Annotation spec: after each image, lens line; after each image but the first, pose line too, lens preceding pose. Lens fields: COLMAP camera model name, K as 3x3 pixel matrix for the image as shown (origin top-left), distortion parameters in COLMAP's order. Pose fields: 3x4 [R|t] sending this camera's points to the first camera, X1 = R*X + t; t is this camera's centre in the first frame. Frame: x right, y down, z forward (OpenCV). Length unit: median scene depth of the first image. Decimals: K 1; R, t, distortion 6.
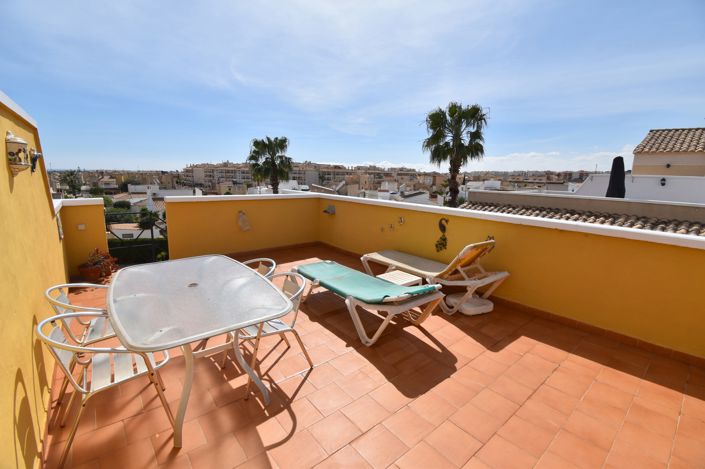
lens RADIAL K [[308.1, 0, 354.2], [0, 308.1, 233.8], [0, 0, 1]] dist [0.017380, -0.022908]
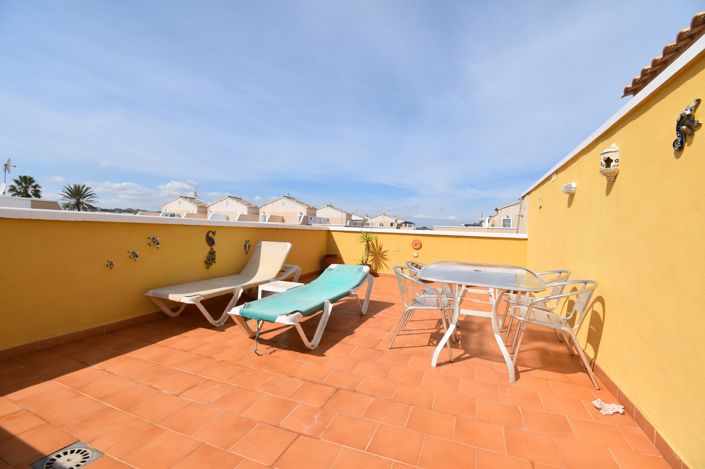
lens RADIAL K [[308.1, 0, 354.2], [0, 308.1, 233.8], [0, 0, 1]] dist [0.017380, -0.022908]
pose [[-0.486287, -0.052641, 0.872212, -0.725510], [0.114416, 0.985753, 0.123284, -0.105428], [-0.866276, 0.159747, -0.473336, 1.064614]]
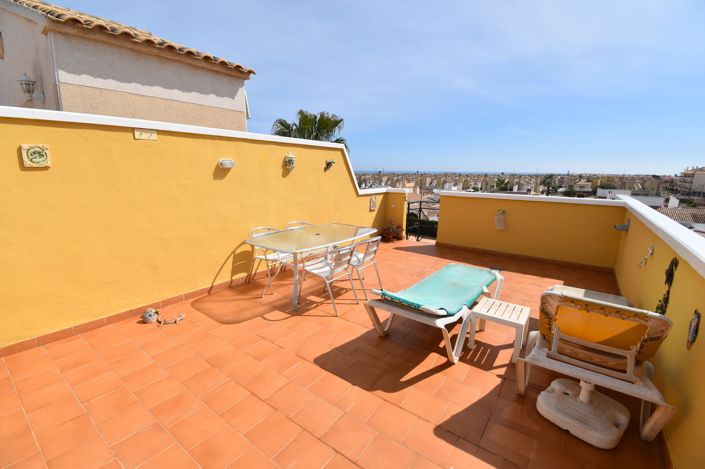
lens RADIAL K [[308.1, 0, 354.2], [0, 308.1, 233.8], [0, 0, 1]] dist [0.017380, -0.022908]
pose [[0.247995, 0.177899, -0.952287, 0.614837], [-0.189289, 0.972946, 0.132464, -0.054686], [0.950089, 0.147407, 0.274960, 0.378108]]
